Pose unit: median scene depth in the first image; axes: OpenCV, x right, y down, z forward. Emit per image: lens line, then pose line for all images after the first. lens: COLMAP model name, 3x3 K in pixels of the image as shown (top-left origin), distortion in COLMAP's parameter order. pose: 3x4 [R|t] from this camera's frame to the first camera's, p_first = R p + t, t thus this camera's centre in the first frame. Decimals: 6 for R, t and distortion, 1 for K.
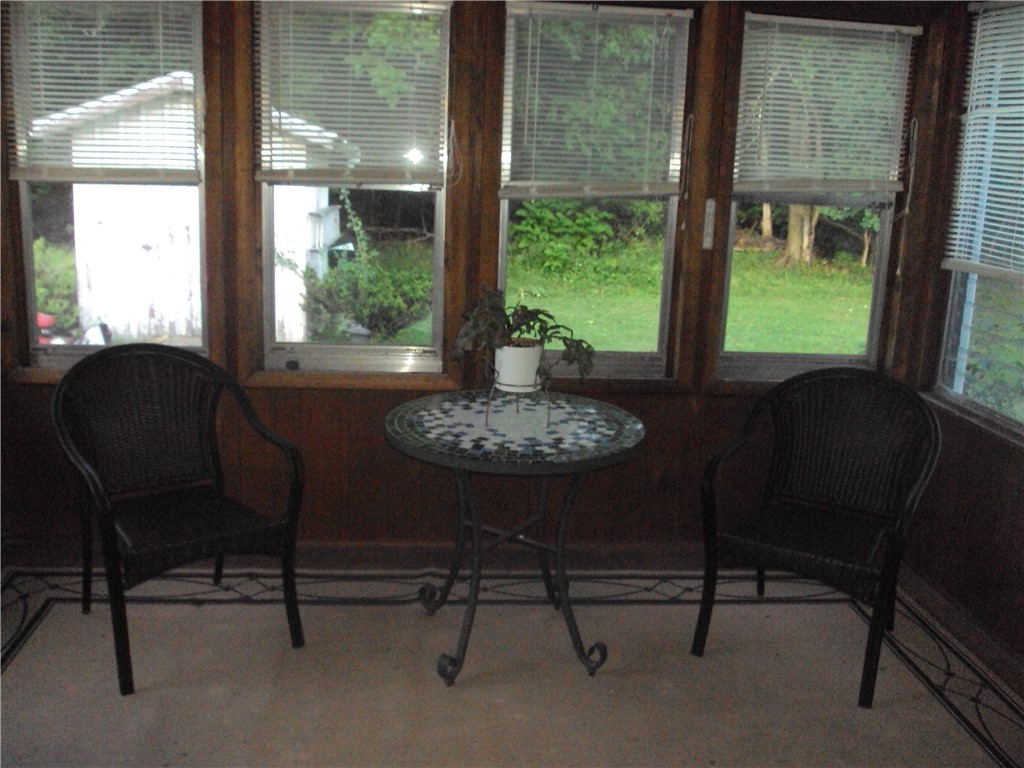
lens RADIAL K [[984.9, 0, 512.0], [0, 984.9, 384.0], [0, 0, 1]] dist [0.064459, 0.002270]
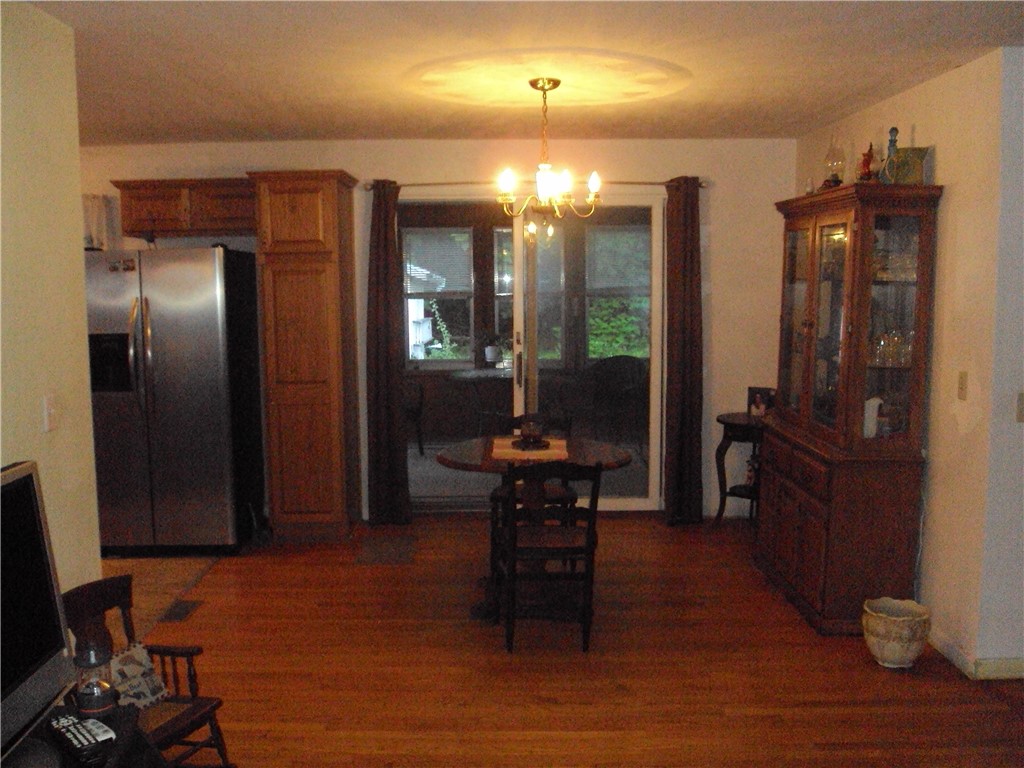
lens RADIAL K [[984.9, 0, 512.0], [0, 984.9, 384.0], [0, 0, 1]] dist [0.064459, 0.002270]
pose [[0.995559, -0.035505, -0.087192, 0.047088], [0.025037, 0.992657, -0.118342, 0.064510], [0.090753, 0.115633, 0.989137, -0.290771]]
